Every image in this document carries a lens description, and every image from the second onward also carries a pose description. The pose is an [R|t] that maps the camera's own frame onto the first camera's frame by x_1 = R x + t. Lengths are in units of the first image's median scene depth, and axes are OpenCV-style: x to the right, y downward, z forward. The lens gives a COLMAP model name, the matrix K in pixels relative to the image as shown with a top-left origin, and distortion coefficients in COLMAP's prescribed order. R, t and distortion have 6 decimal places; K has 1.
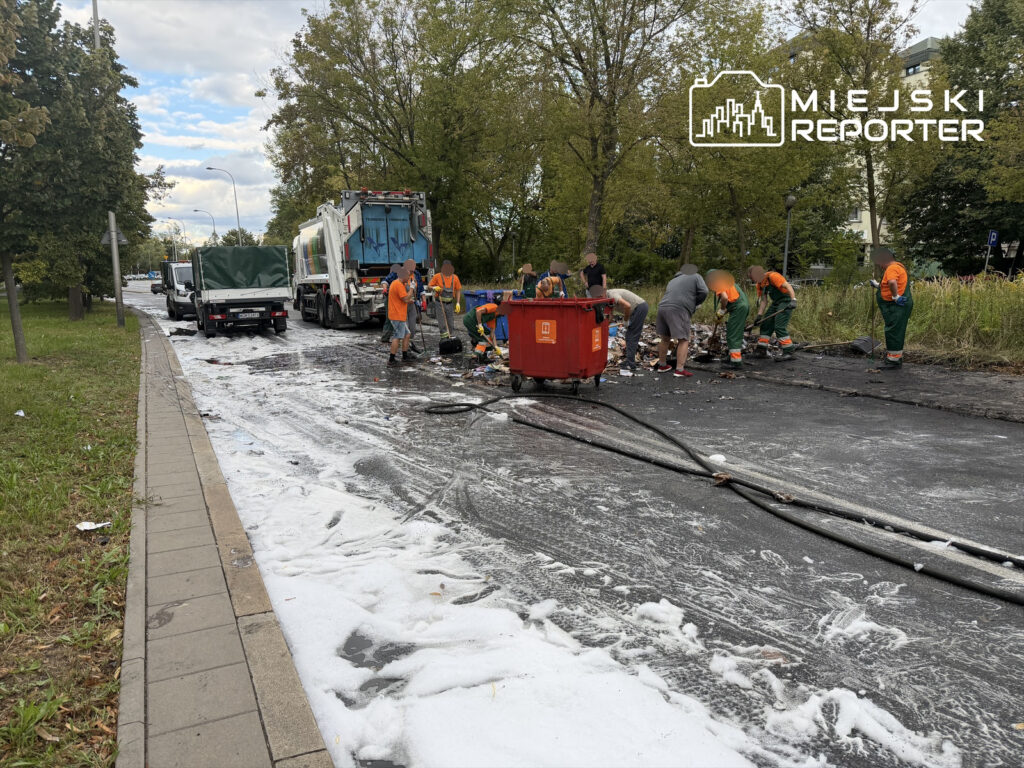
lens RADIAL K [[700.5, 0, 512.0], [0, 700.5, 384.0], [0, 0, 1]] dist [0.111695, -0.134030]
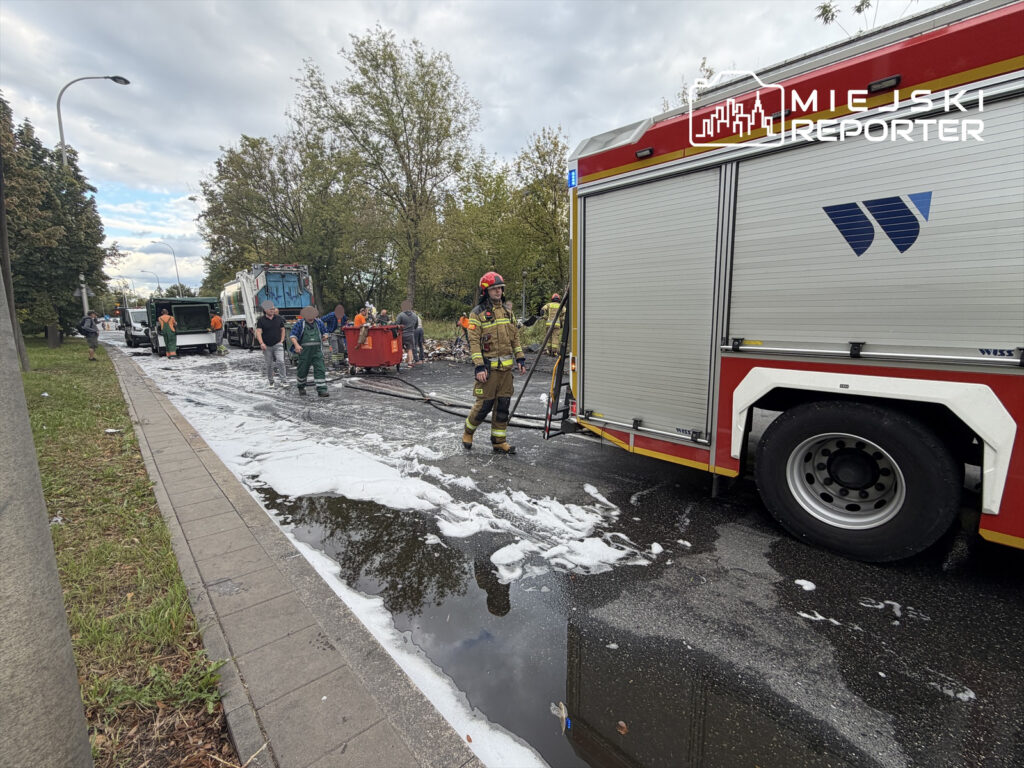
lens RADIAL K [[446.0, 0, 512.0], [0, 446.0, 384.0], [0, 0, 1]] dist [0.000425, 0.000339]
pose [[0.963307, -0.046751, 0.264298, 0.051367], [0.046698, 0.998888, 0.006489, 0.024370], [-0.264307, 0.006091, 0.964419, -0.143170]]
